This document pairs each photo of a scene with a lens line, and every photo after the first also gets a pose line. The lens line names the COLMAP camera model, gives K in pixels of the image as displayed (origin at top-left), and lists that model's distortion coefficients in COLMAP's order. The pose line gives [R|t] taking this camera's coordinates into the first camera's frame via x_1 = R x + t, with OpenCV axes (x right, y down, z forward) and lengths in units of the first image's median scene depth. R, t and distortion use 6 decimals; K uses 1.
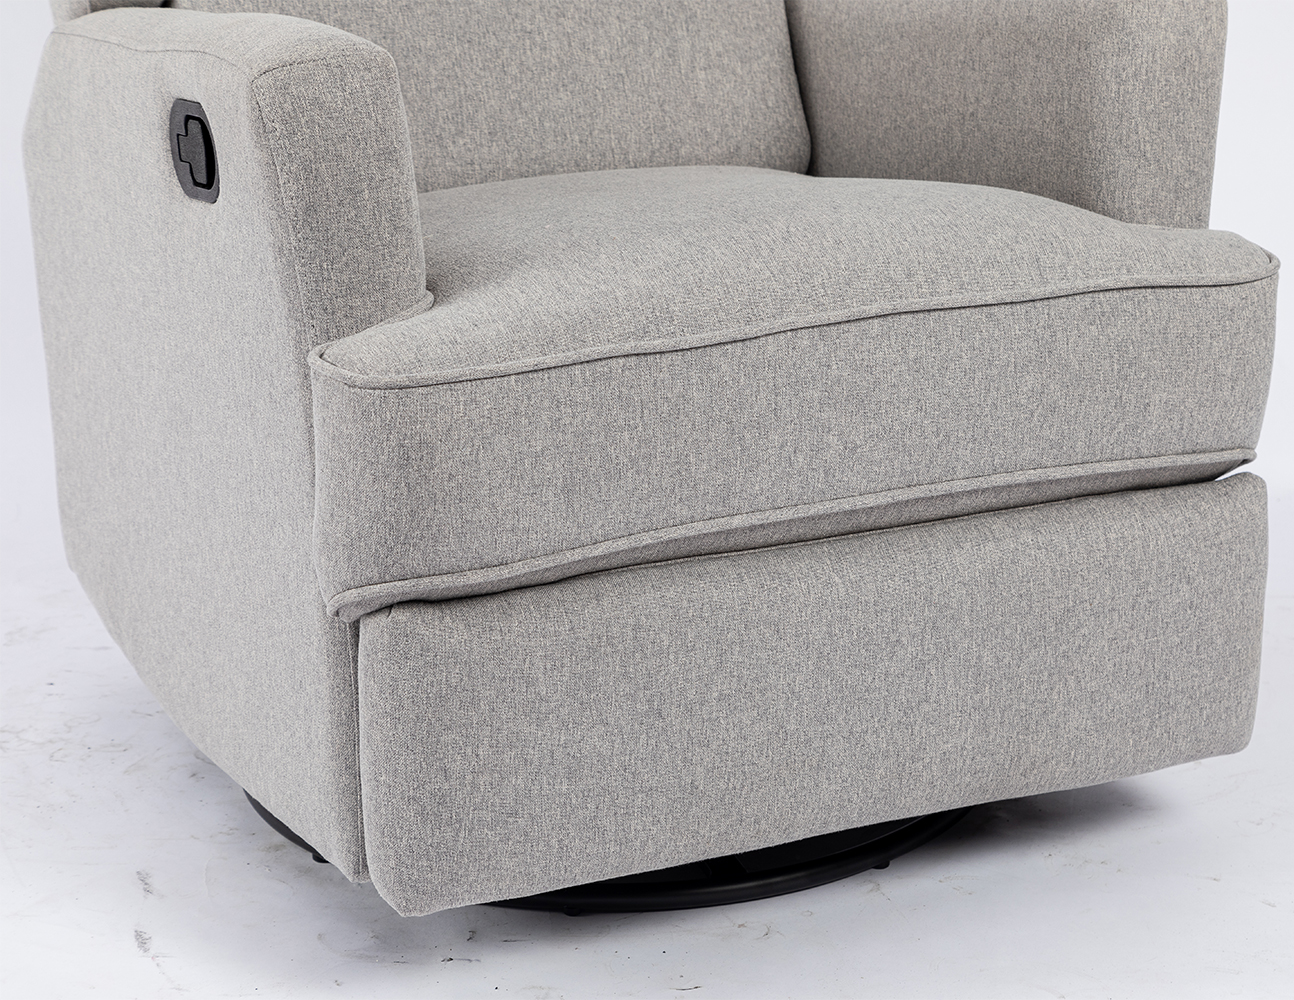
lens RADIAL K [[3088.9, 0, 719.5], [0, 3088.9, 501.5], [0, 0, 1]] dist [0.039368, 0.025771]
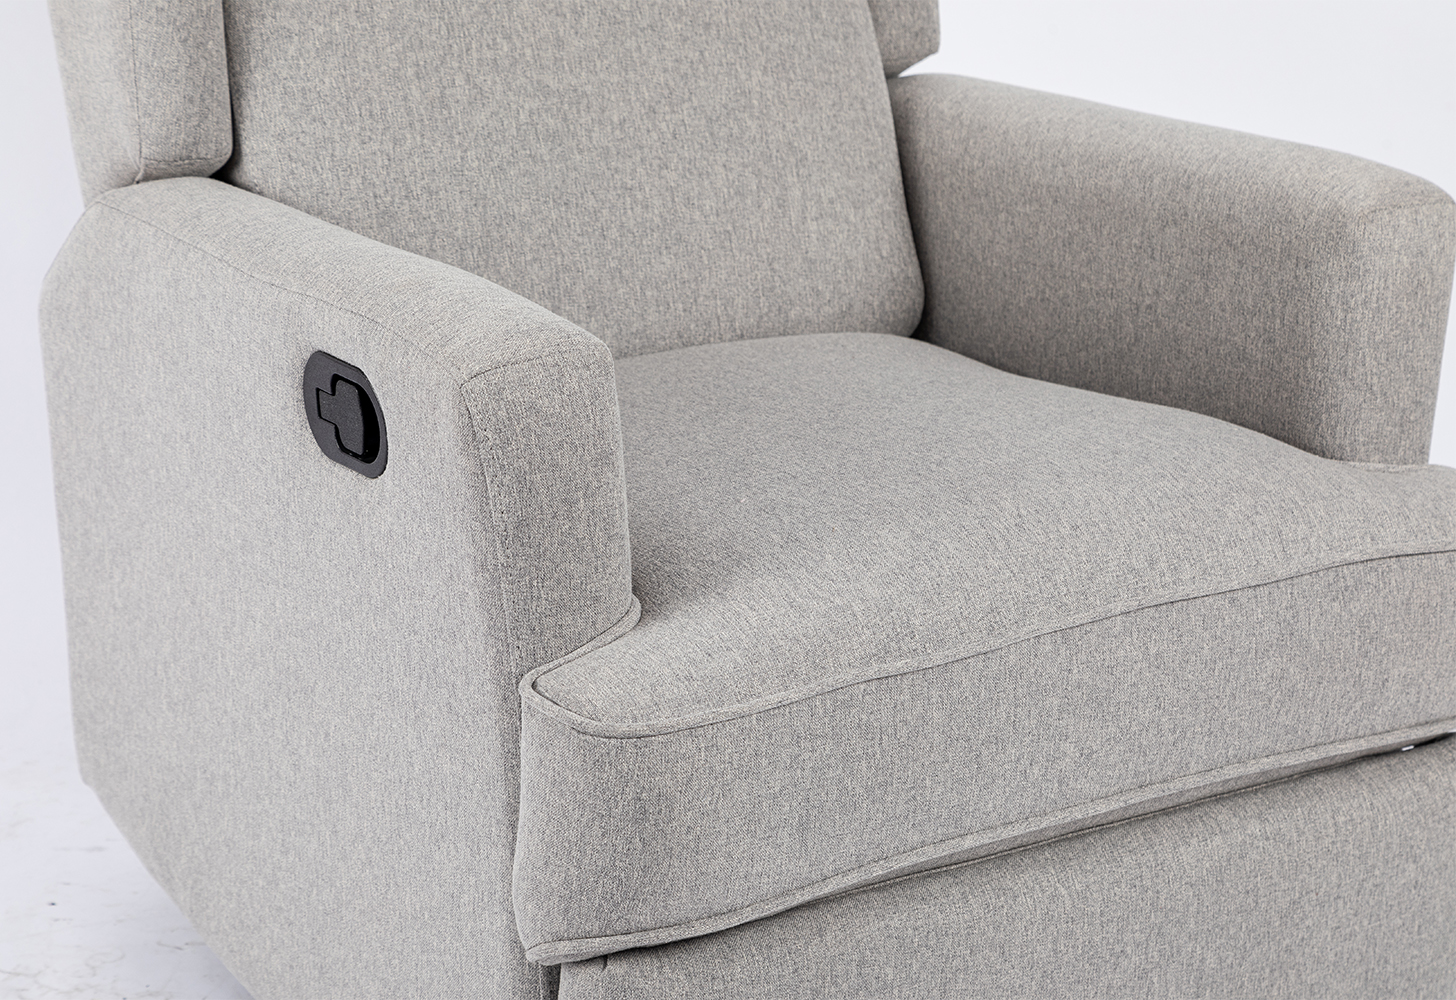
lens RADIAL K [[3711.5, 0, 664.9], [0, 3711.5, 500.6], [0, 0, 1]] dist [0.075503, -0.768159]
pose [[0.996159, -0.003701, 0.087490, -0.170102], [-0.002490, 0.997505, 0.070549, -0.162664], [-0.087533, -0.070496, 0.993664, -0.063539]]
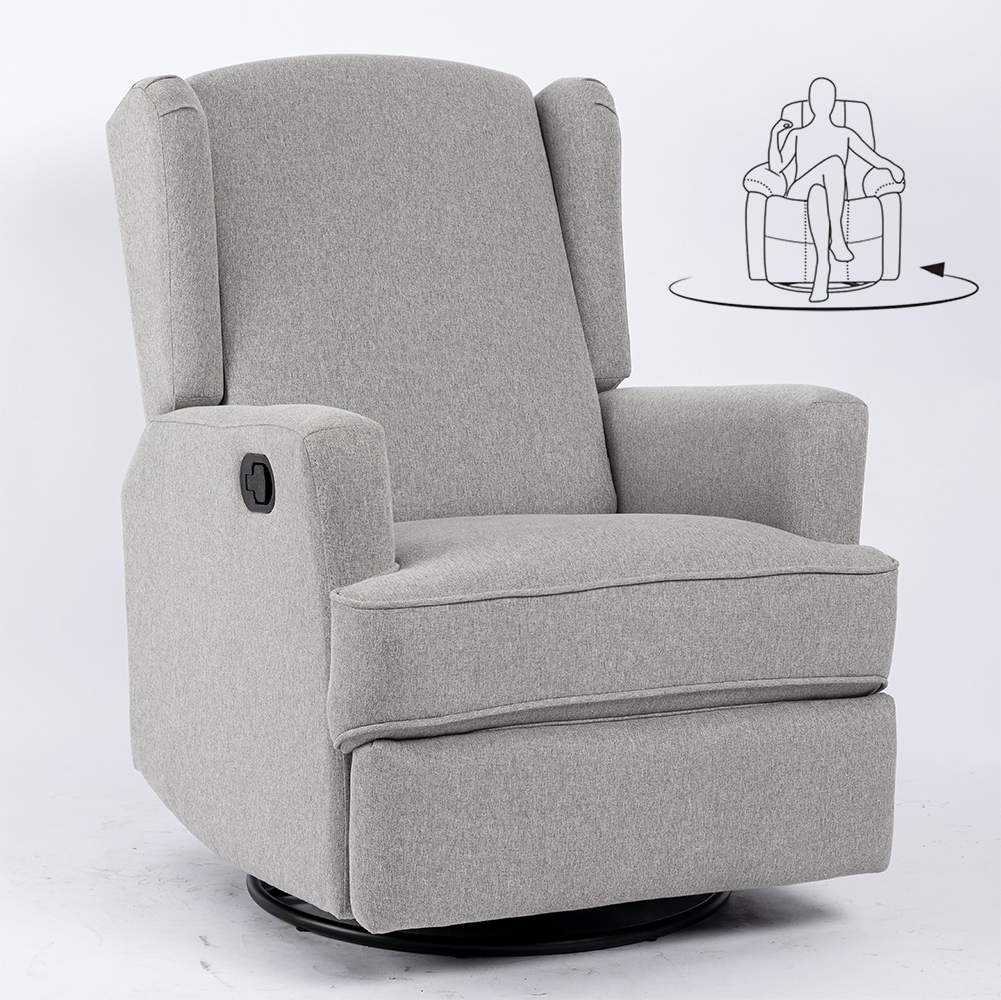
lens RADIAL K [[3093.2, 0, 497.8], [0, 3093.2, 337.0], [0, 0, 1]] dist [0.138768, -1.228370]
pose [[0.999846, 0.015148, -0.008874, -0.022744], [-0.016644, 0.978704, -0.204599, 0.154226], [0.005586, 0.204715, 0.978806, -0.685704]]
